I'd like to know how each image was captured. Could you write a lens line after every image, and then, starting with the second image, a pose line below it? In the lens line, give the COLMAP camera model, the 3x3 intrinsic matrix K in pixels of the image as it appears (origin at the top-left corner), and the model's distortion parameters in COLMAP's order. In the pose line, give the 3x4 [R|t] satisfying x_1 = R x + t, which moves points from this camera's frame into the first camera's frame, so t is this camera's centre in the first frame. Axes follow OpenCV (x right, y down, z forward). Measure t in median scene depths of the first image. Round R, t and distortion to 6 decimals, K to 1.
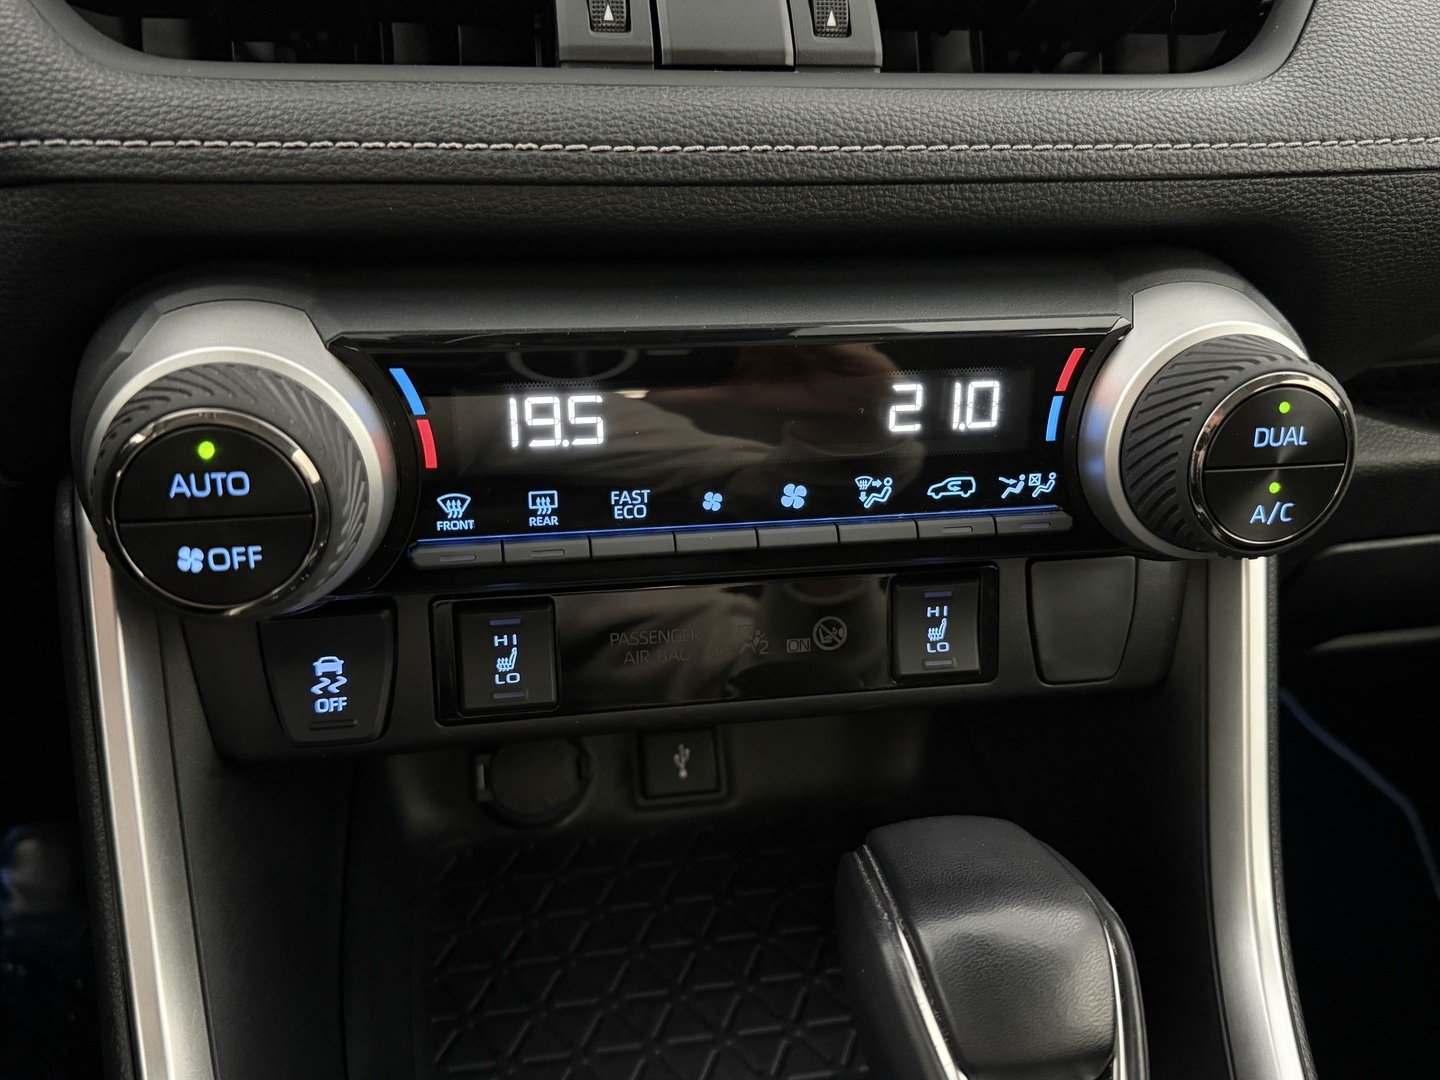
lens RADIAL K [[1233.9, 0, 720.7], [0, 1233.9, 542.9], [0, 0, 1]] dist [0.061980, 0.001418]
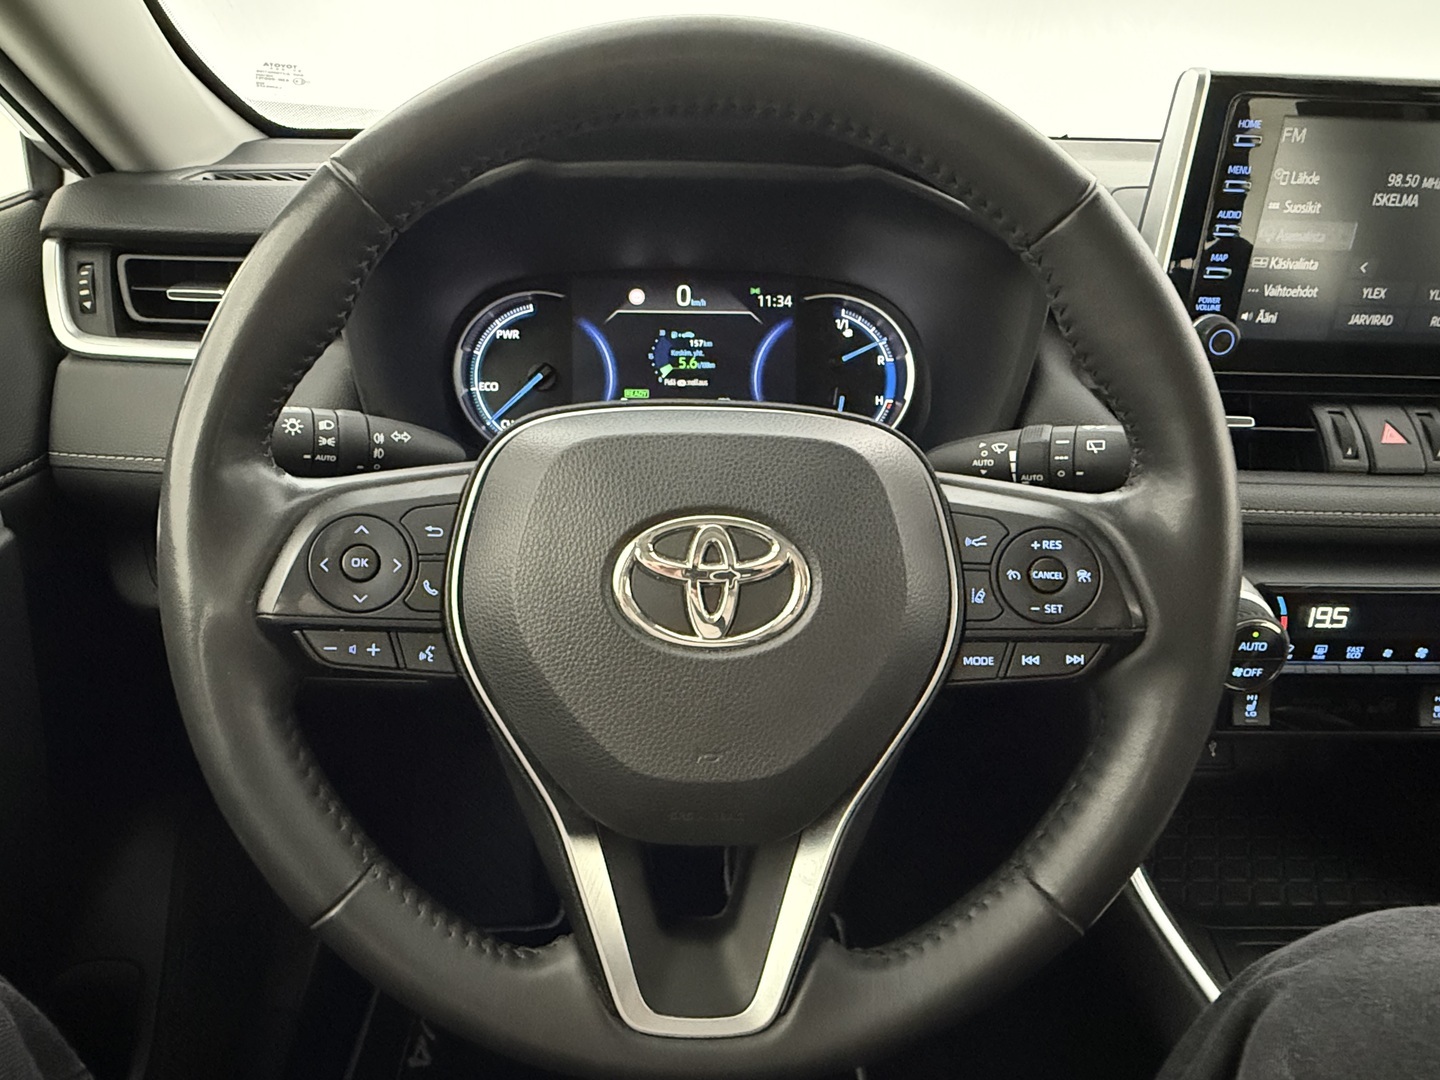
lens RADIAL K [[868.4, 0, 719.0], [0, 868.4, 535.9], [0, 0, 1]] dist [0.001465, -0.000145]
pose [[0.987212, 0.060983, -0.147285, -1.086682], [-0.065304, 0.997560, -0.024682, -0.137971], [0.145421, 0.033985, 0.988786, -0.901904]]
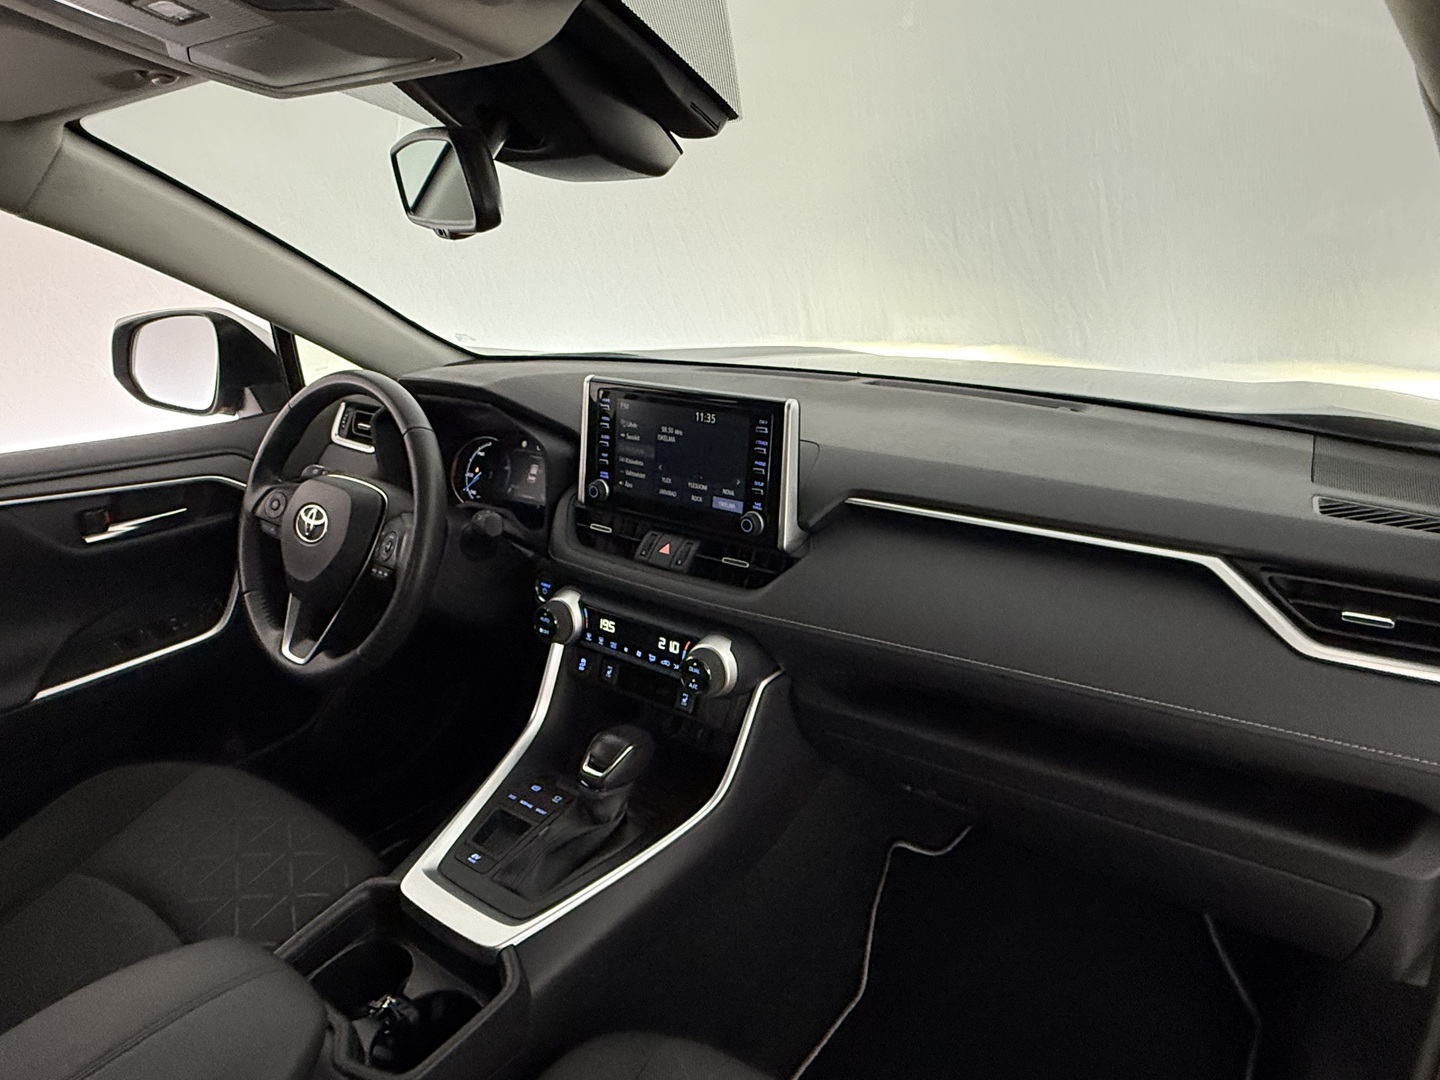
lens RADIAL K [[868.4, 0, 720.2], [0, 868.4, 539.0], [0, 0, 1]] dist [0.001465, -0.000145]
pose [[0.678832, 0.199234, -0.706748, 2.703192], [-0.304777, 0.952113, -0.024335, -0.500632], [0.668055, 0.231920, 0.707047, -1.359078]]
